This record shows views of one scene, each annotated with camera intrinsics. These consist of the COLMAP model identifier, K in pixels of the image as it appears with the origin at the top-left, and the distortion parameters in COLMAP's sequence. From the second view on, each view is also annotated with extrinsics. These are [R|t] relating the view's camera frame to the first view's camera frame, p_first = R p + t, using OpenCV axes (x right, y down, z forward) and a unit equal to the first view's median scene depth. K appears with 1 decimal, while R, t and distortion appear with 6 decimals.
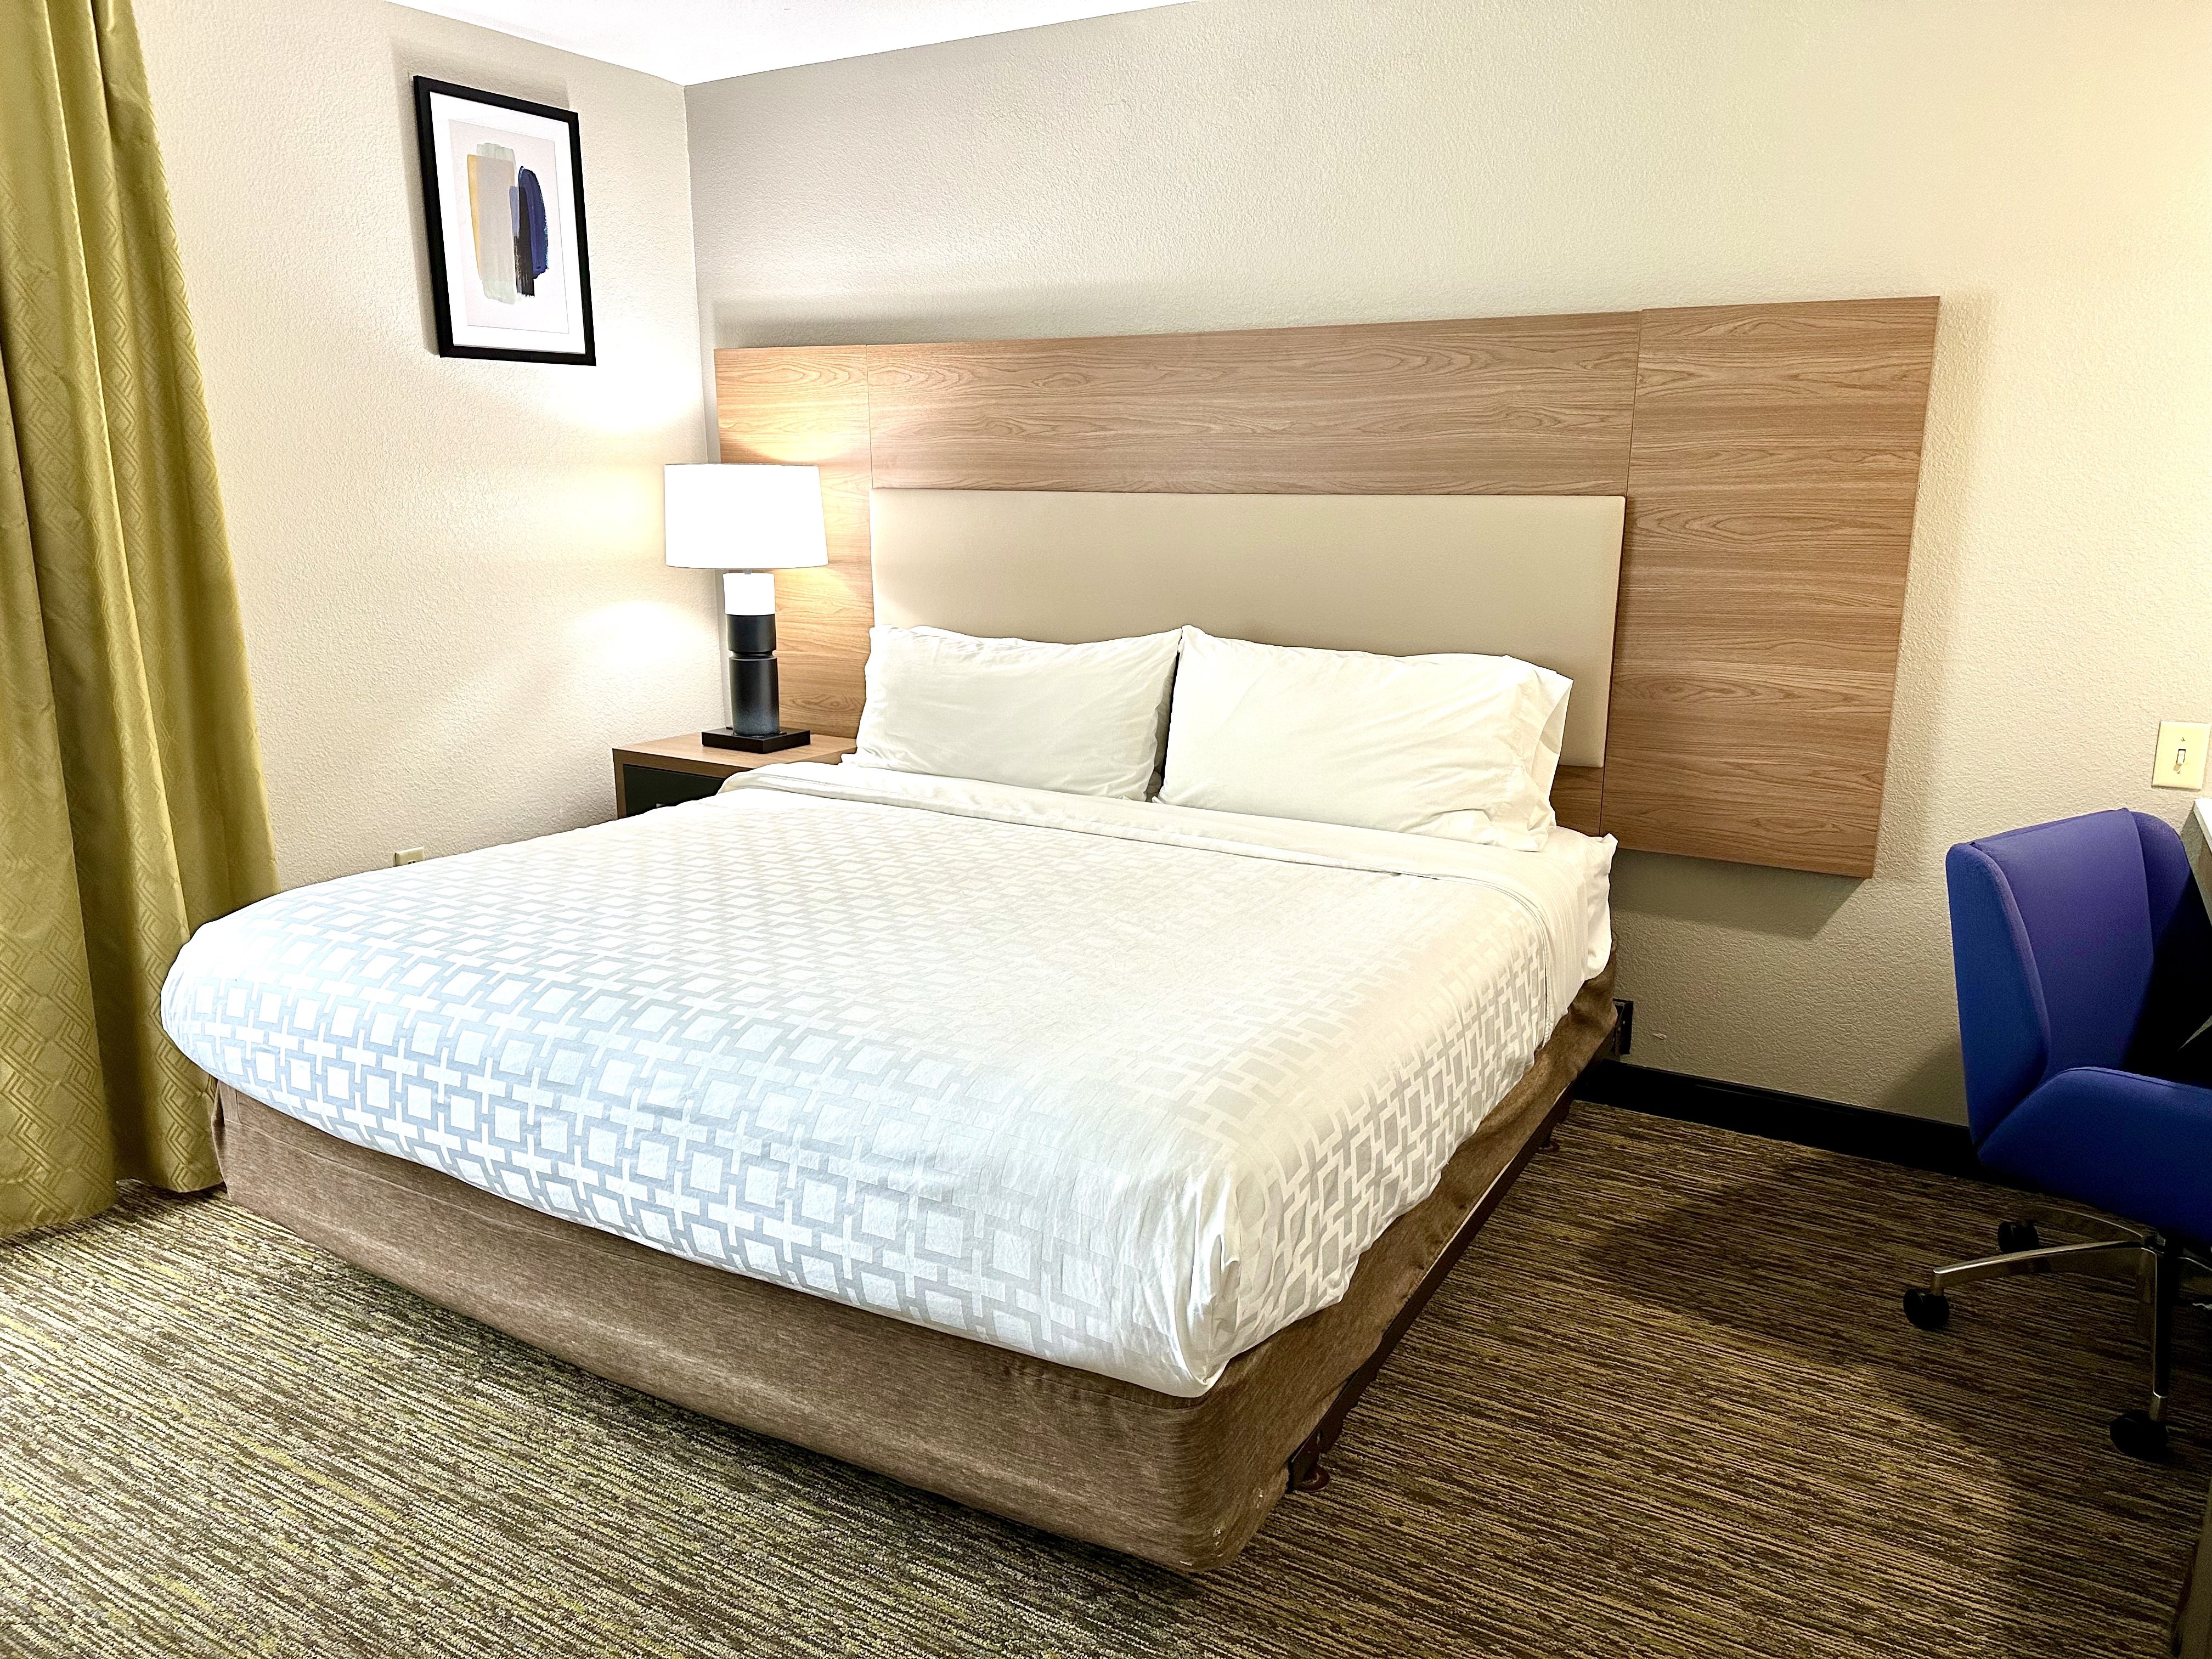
lens RADIAL K [[1516.2, 0, 1149.6], [0, 1516.2, 820.2], [0, 0, 1]] dist [-0.037794, -0.003604]
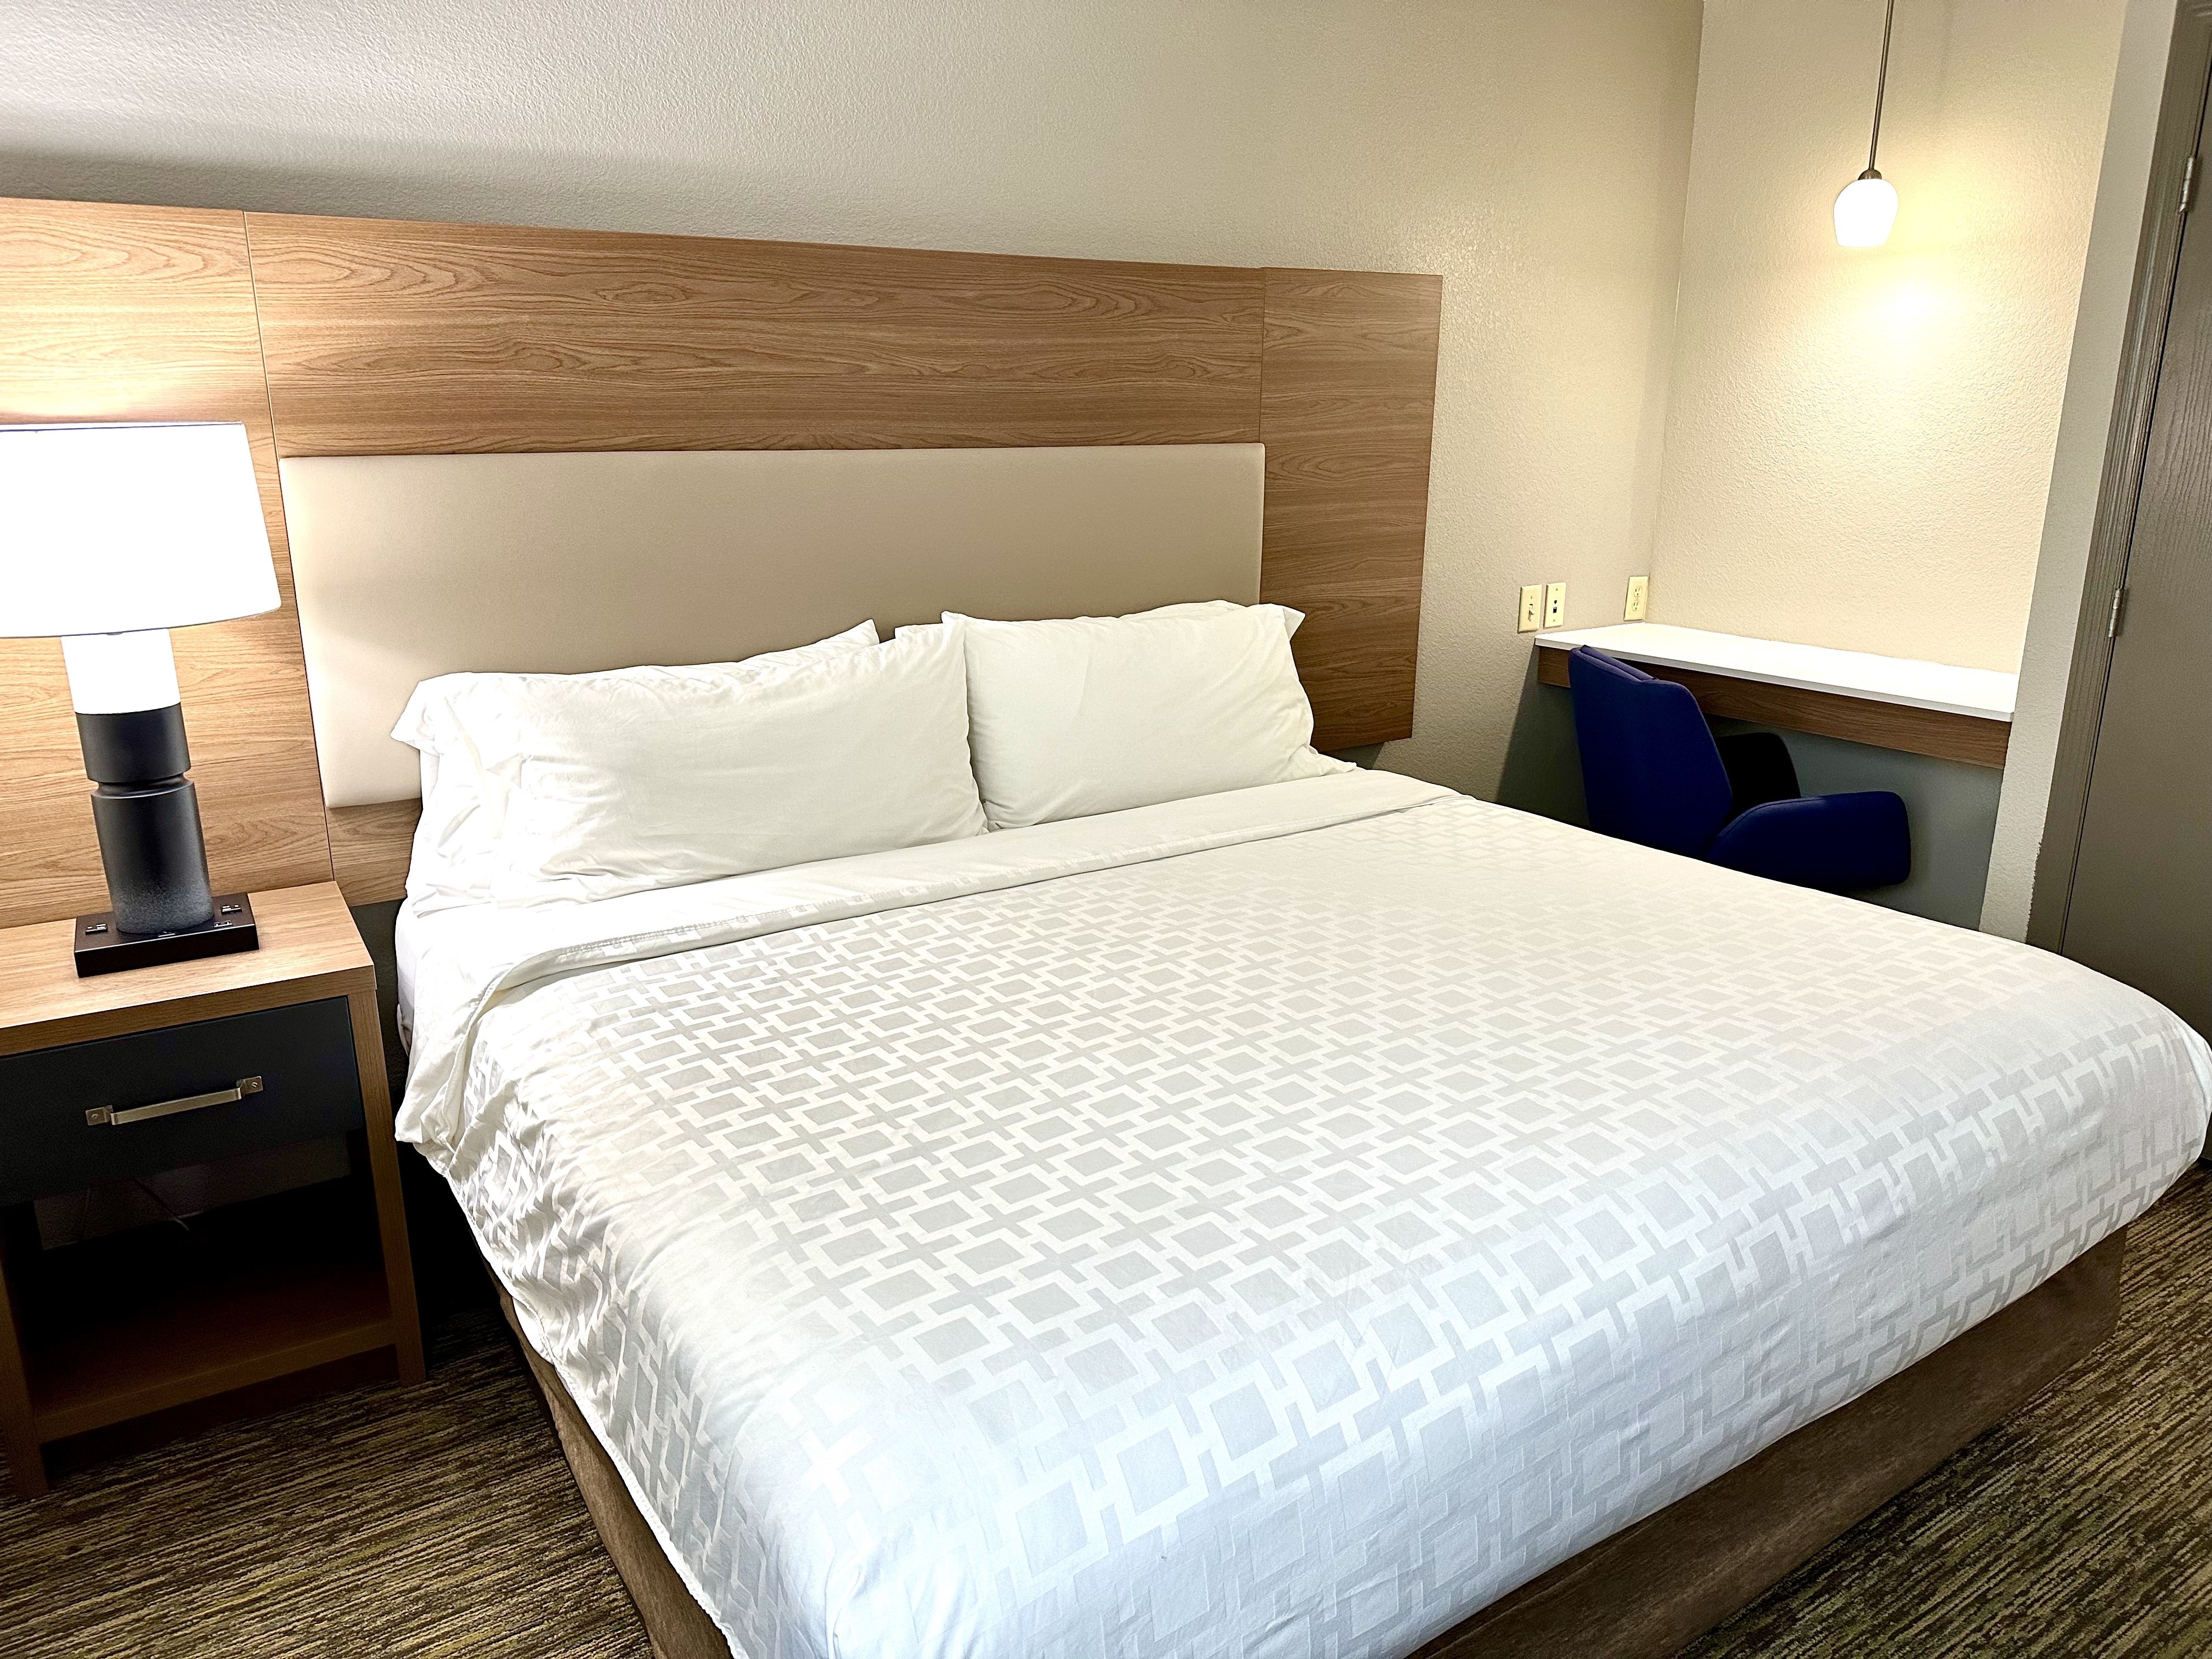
lens RADIAL K [[1530.5, 0, 1106.0], [0, 1530.5, 829.5], [0, 0, 1]] dist [-0.014516, -0.000692]
pose [[0.437410, -0.236629, 0.867571, -0.696936], [0.205031, 0.965591, 0.159991, -0.132036], [-0.875577, 0.107898, 0.470875, 0.556658]]
